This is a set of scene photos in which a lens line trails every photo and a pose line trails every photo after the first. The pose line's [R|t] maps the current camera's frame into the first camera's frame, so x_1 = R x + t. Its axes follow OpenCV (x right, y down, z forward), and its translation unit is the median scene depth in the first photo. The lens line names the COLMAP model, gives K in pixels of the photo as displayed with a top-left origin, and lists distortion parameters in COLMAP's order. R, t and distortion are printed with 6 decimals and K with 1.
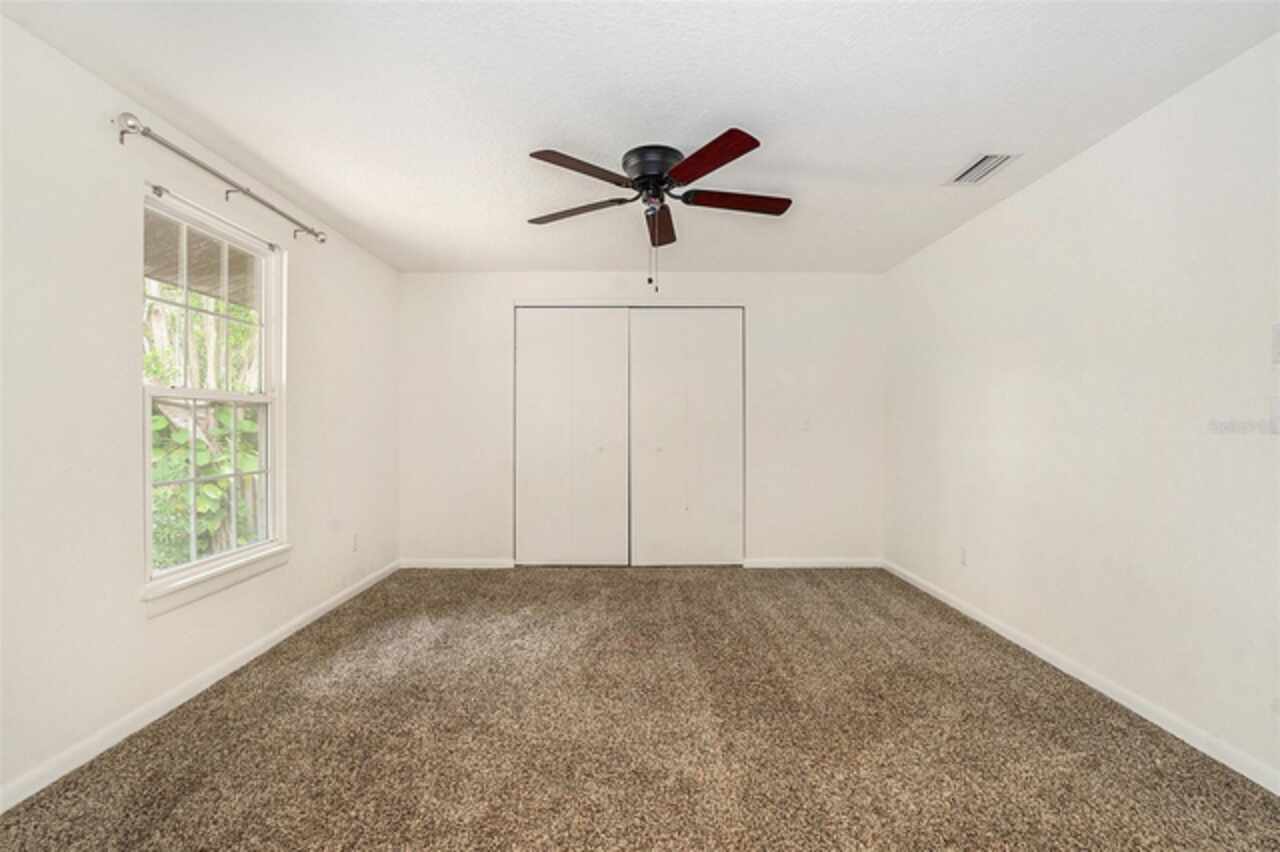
lens RADIAL K [[587.0, 0, 642.0], [0, 587.0, 425.3], [0, 0, 1]] dist [-0.033281, 0.003457]
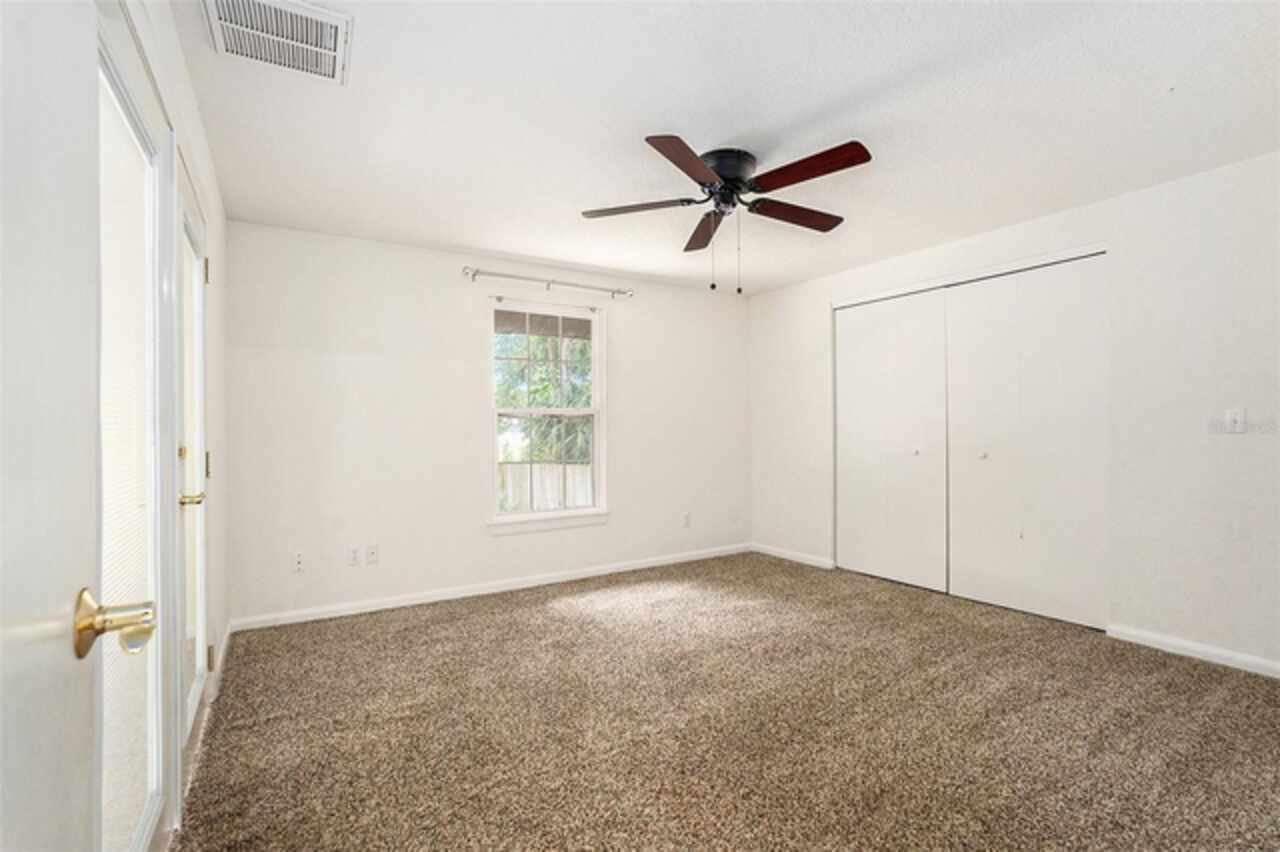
lens RADIAL K [[587.0, 0, 673.7], [0, 587.0, 429.3], [0, 0, 1]] dist [-0.033281, 0.003457]
pose [[0.539075, -0.000408, -0.842257, 0.665942], [0.006356, 0.999973, 0.003584, -0.002787], [0.842234, -0.007286, 0.539064, 0.313854]]
